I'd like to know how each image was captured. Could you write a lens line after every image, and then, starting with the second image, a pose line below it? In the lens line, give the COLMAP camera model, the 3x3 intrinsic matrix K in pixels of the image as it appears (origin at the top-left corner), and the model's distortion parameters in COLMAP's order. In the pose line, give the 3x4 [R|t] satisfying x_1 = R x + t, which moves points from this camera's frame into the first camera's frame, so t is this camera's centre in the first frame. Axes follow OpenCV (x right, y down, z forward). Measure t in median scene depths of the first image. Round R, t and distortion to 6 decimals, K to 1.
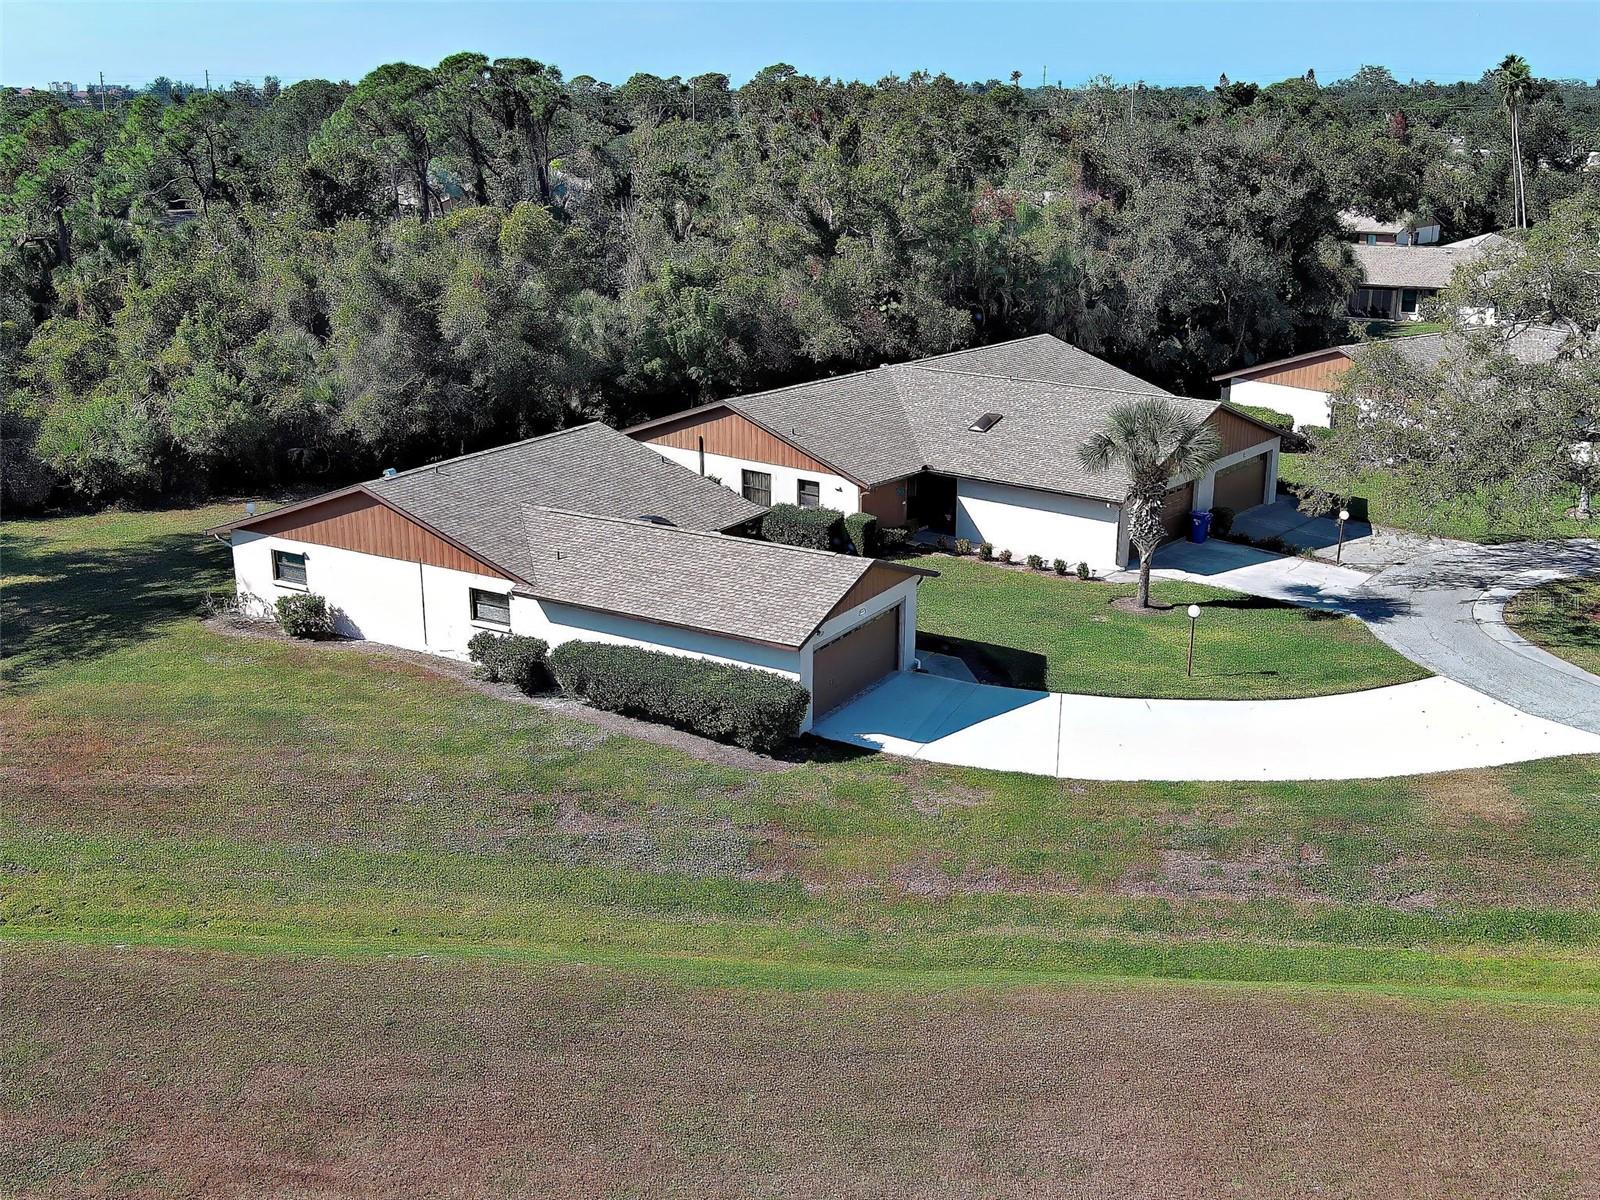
lens RADIAL K [[1707.9, 0, 800.0], [0, 1707.9, 600.0], [0, 0, 1]] dist [0.001288, -0.027770]
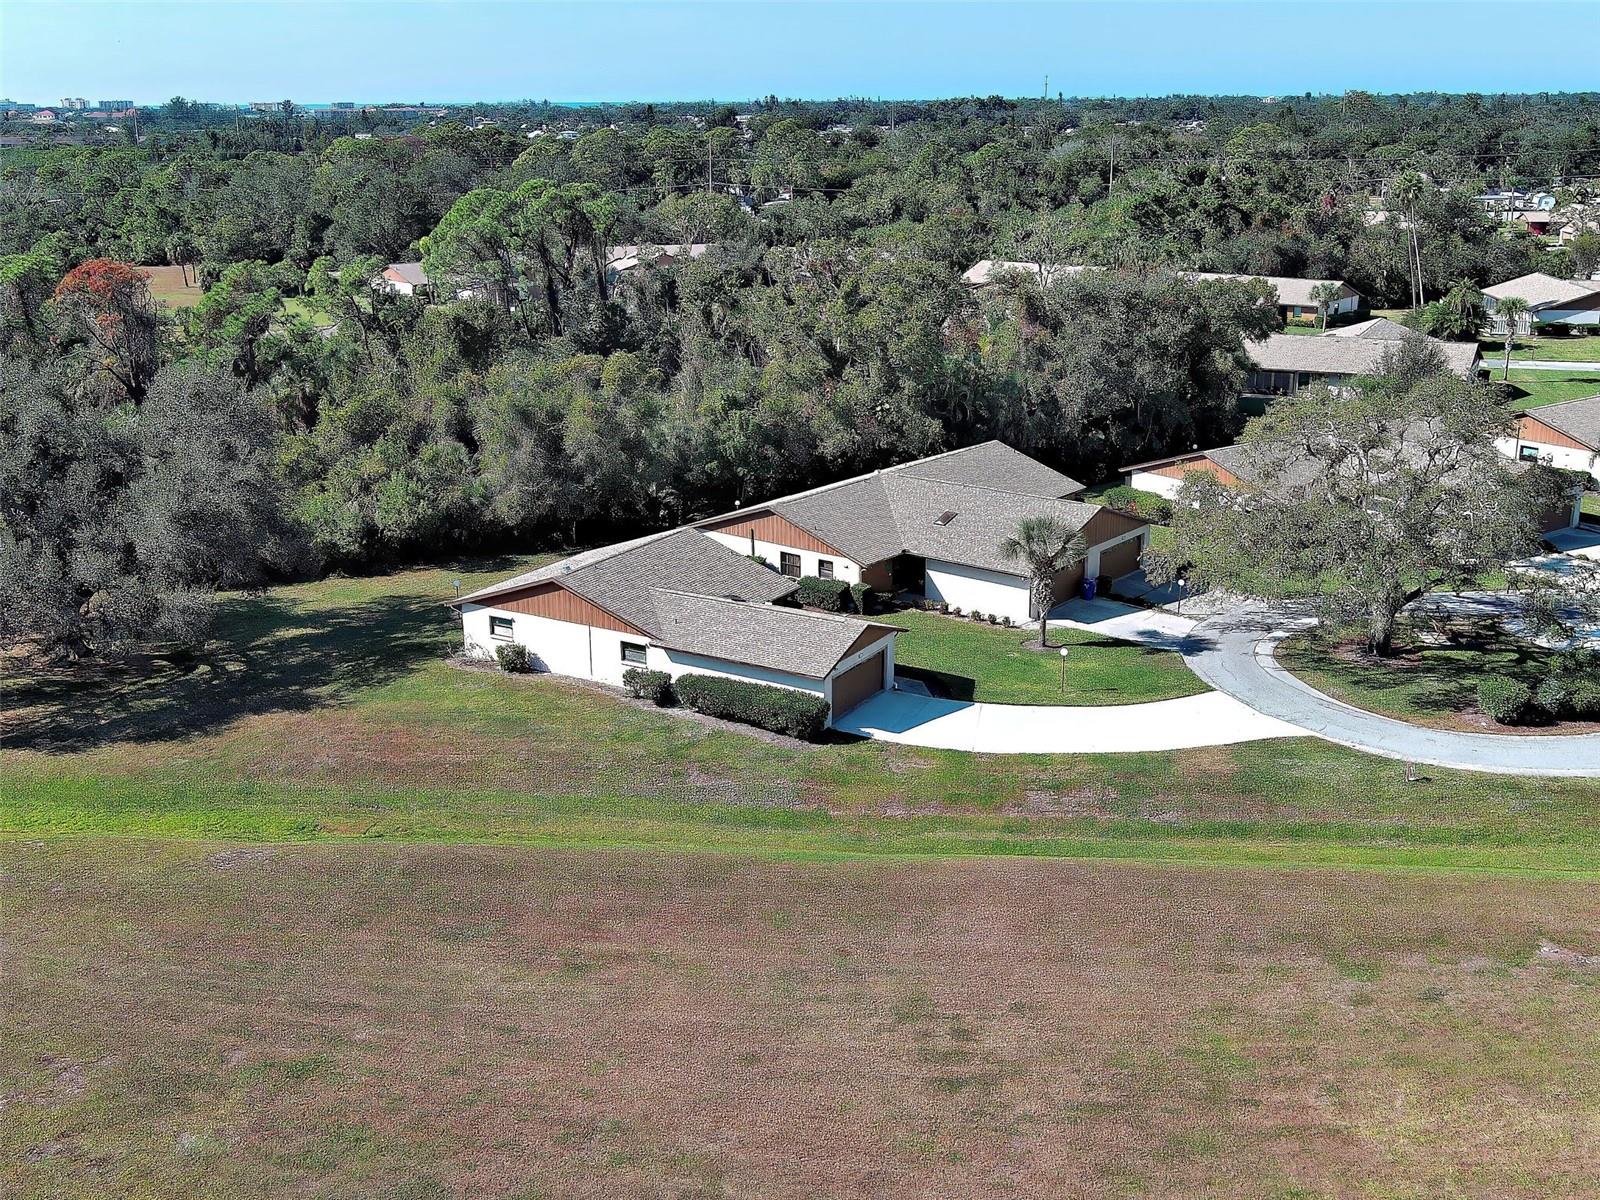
lens RADIAL K [[1707.9, 0, 800.0], [0, 1707.9, 600.0], [0, 0, 1]] dist [0.001288, -0.027770]
pose [[0.999959, -0.007613, -0.004836, -0.011342], [0.007602, 0.999968, -0.002438, -0.034023], [0.004855, 0.002401, 0.999985, -0.524390]]
